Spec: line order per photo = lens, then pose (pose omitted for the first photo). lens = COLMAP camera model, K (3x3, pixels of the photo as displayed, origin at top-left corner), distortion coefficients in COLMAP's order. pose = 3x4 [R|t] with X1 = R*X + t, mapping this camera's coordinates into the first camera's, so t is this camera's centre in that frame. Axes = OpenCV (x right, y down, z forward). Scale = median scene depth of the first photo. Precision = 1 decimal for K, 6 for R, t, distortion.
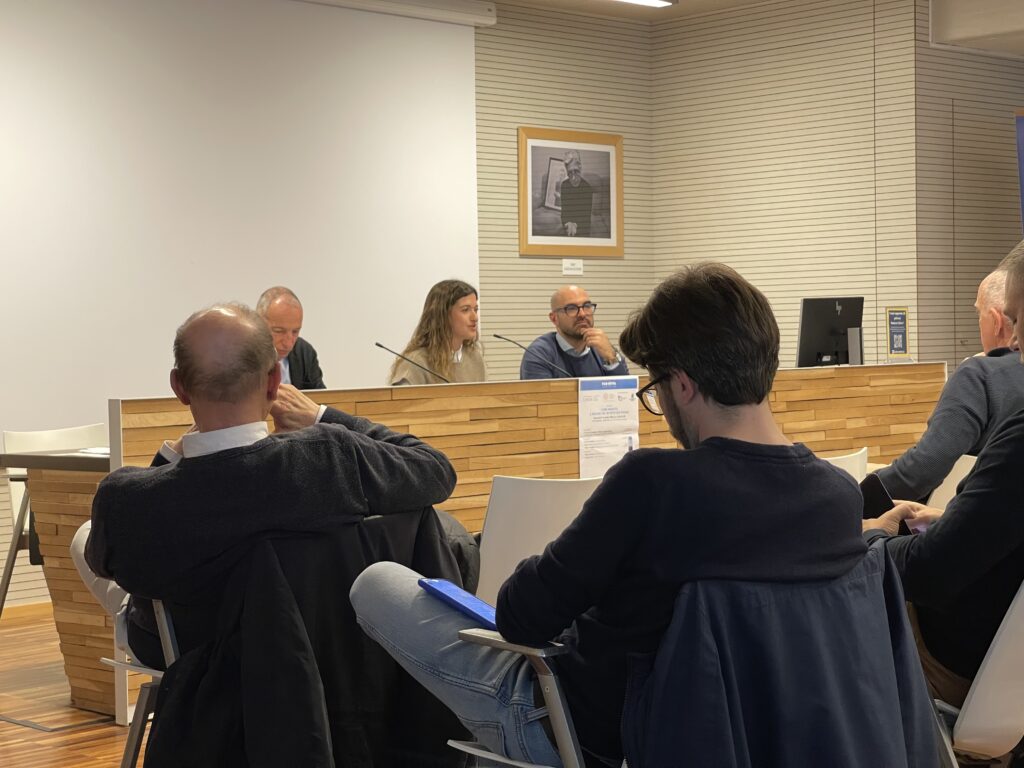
lens RADIAL K [[1917.3, 0, 512.5], [0, 1917.3, 384.9], [0, 0, 1]] dist [0.176290, 0.000000]
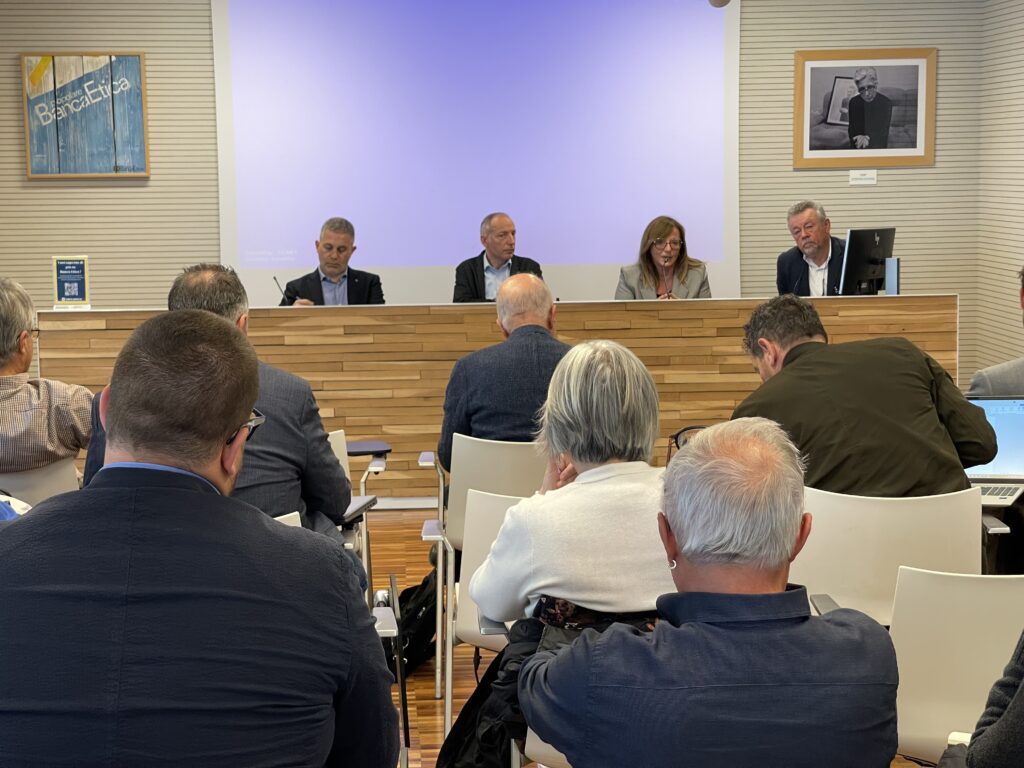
lens RADIAL K [[1917.3, 0, 511.4], [0, 1917.3, 383.8], [0, 0, 1]] dist [0.176290, 0.000000]
pose [[0.760983, 0.083883, -0.643326, 0.597446], [-0.019110, 0.994074, 0.107013, -0.059285], [0.648490, -0.069141, 0.758077, 0.041399]]
